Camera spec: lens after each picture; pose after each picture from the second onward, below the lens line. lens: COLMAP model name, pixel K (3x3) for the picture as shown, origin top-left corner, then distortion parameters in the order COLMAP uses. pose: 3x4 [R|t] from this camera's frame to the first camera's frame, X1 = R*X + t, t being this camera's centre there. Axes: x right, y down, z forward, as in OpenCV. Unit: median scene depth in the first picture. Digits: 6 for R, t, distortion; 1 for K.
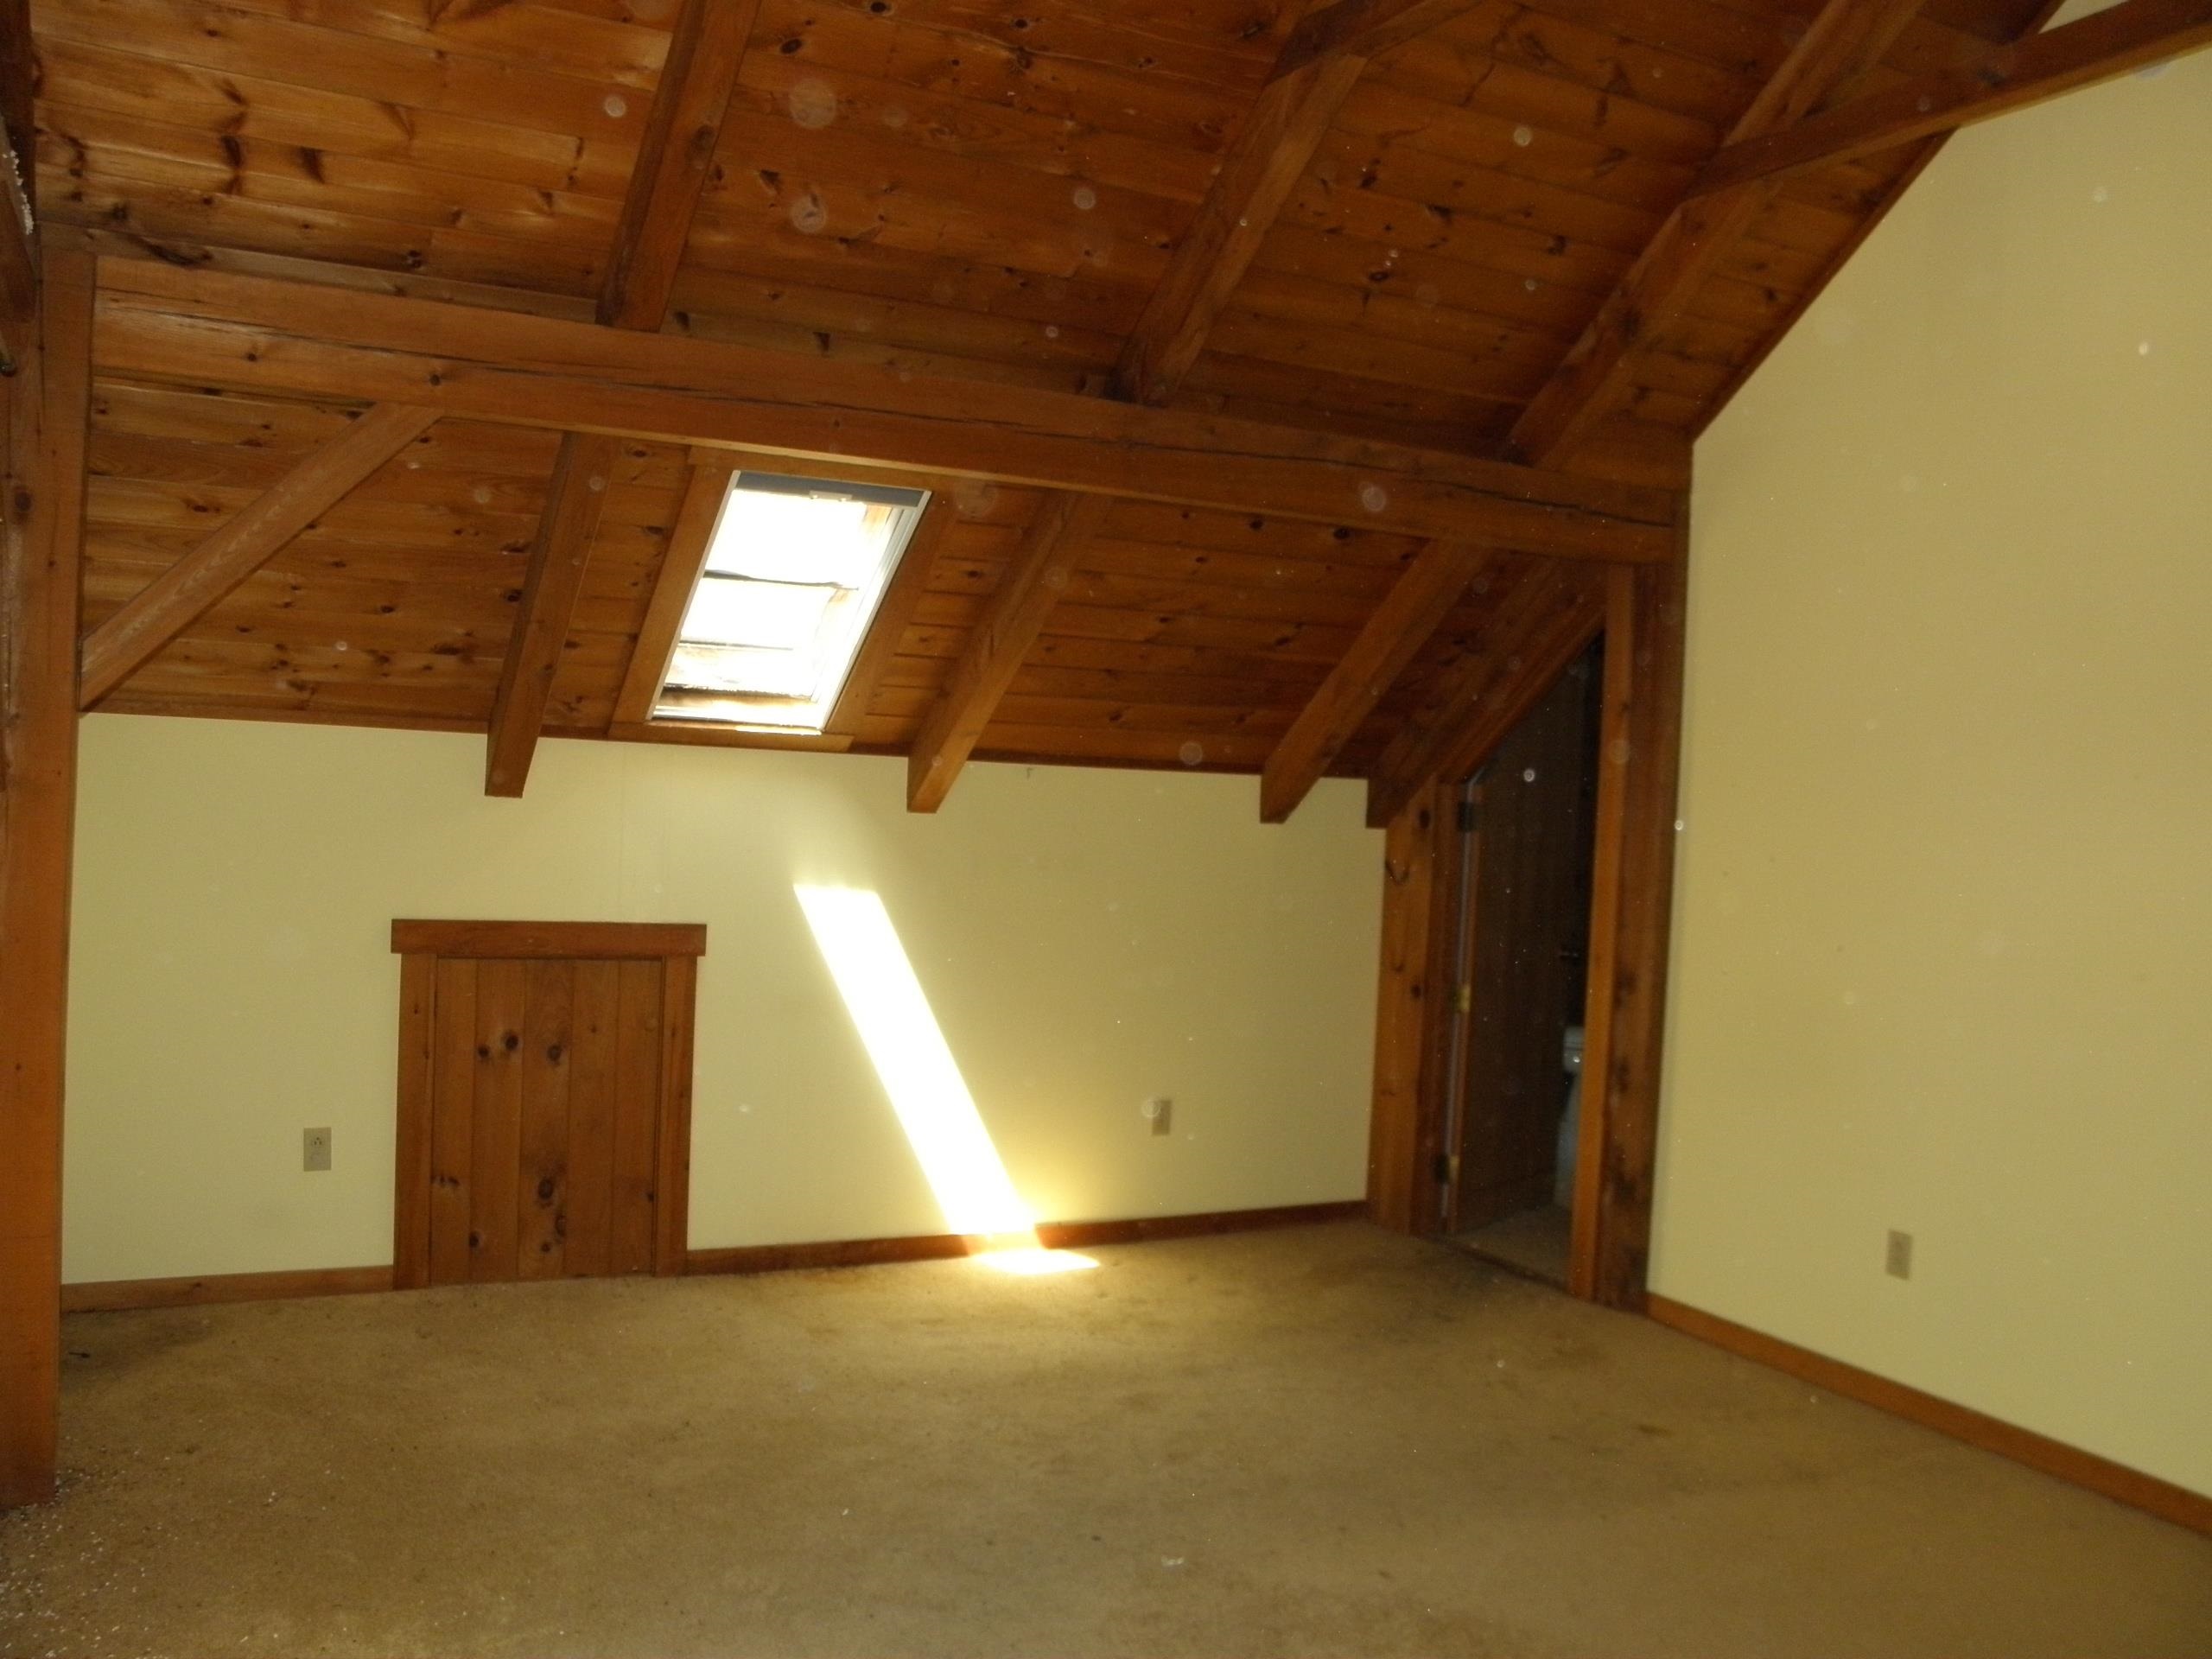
lens RADIAL K [[1877.3, 0, 1093.4], [0, 1877.3, 808.6], [0, 0, 1]] dist [-0.191443, 0.172479]
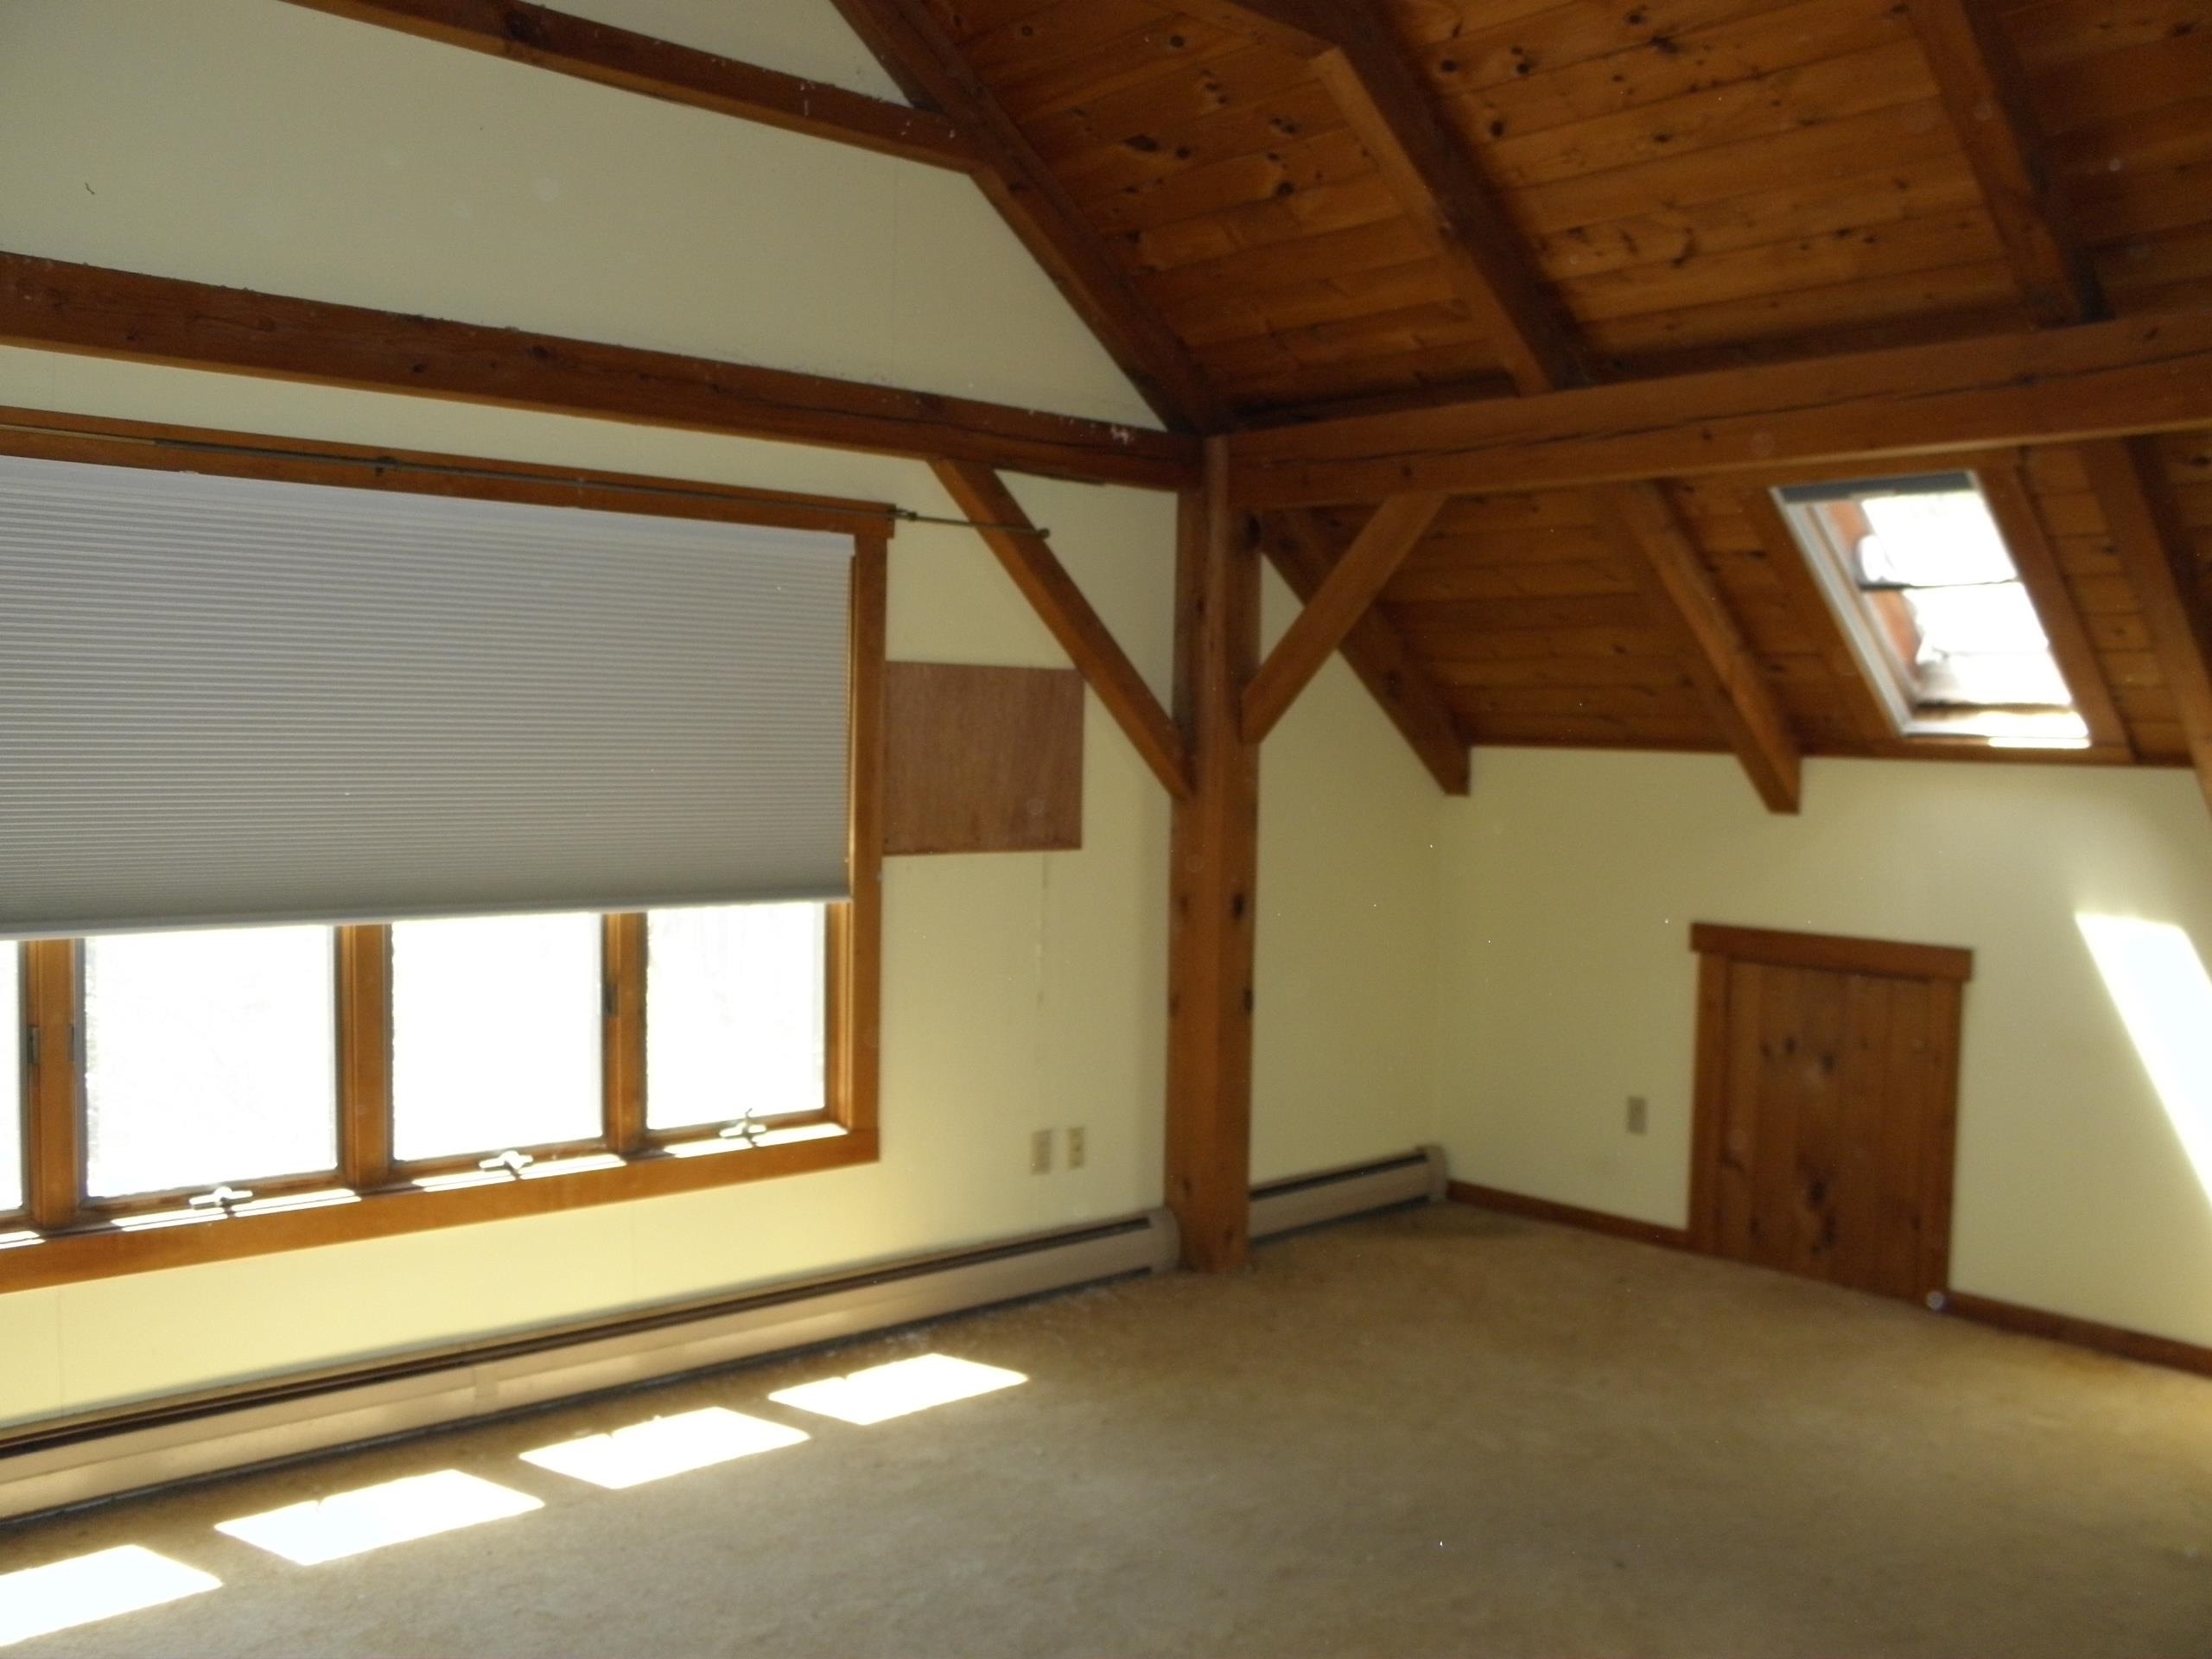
lens RADIAL K [[1877.3, 0, 1093.4], [0, 1877.3, 808.6], [0, 0, 1]] dist [-0.191443, 0.172479]
pose [[0.238749, -0.010006, -0.971030, 0.608257], [-0.027160, 0.999487, -0.016977, 0.019002], [0.970702, 0.030426, 0.238354, 0.351167]]
